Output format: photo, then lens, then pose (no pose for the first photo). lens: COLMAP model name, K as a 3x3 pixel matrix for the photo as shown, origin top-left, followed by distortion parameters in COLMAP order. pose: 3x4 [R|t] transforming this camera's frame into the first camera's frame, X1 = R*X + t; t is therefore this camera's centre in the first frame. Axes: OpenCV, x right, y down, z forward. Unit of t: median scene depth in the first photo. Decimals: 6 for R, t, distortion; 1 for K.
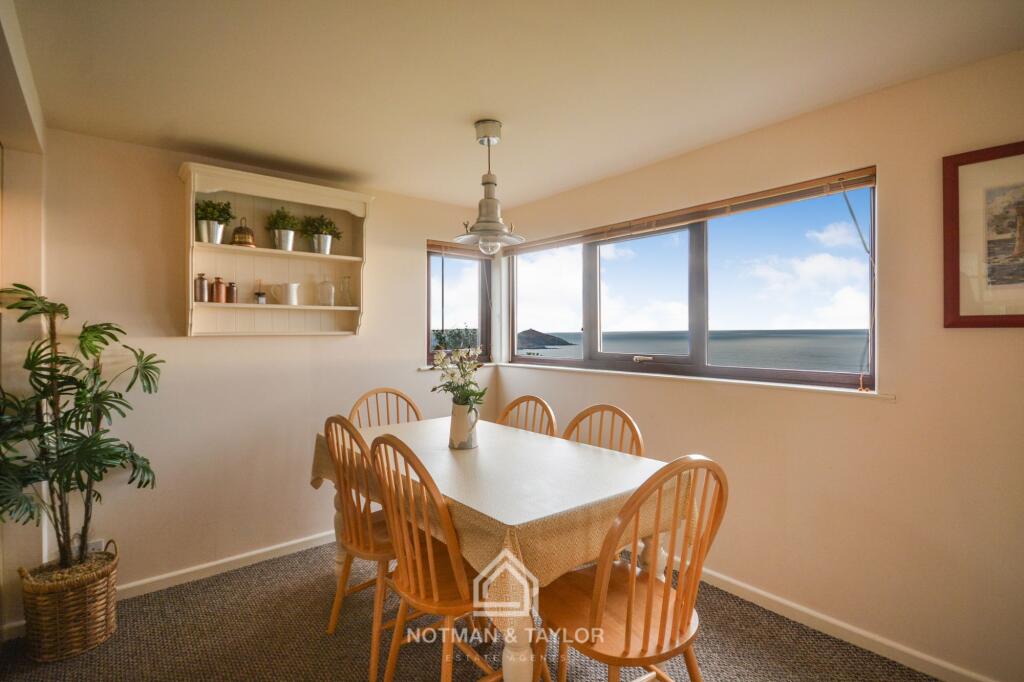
lens RADIAL K [[490.9, 0, 521.2], [0, 490.9, 337.5], [0, 0, 1]] dist [0.000775, -0.000326]
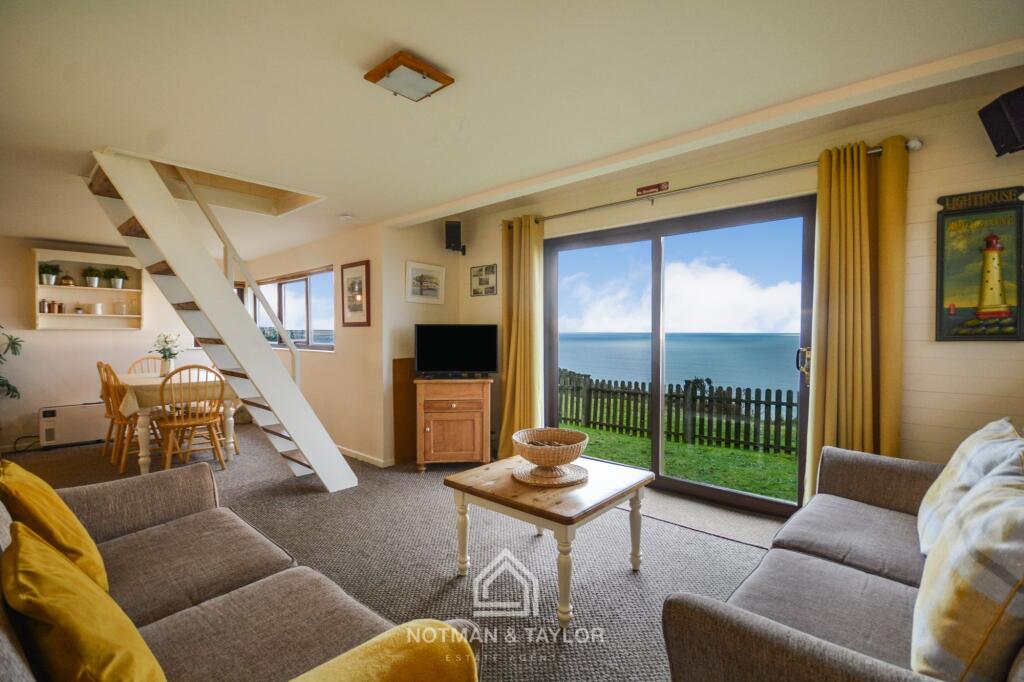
lens RADIAL K [[461.1, 0, 510.4], [0, 461.1, 351.4], [0, 0, 1]] dist [-0.000092, -0.002387]
pose [[0.990034, -0.000116, 0.140826, 1.005577], [-0.003153, 0.999731, 0.022984, 0.038685], [-0.140791, -0.023199, 0.989768, -1.180249]]
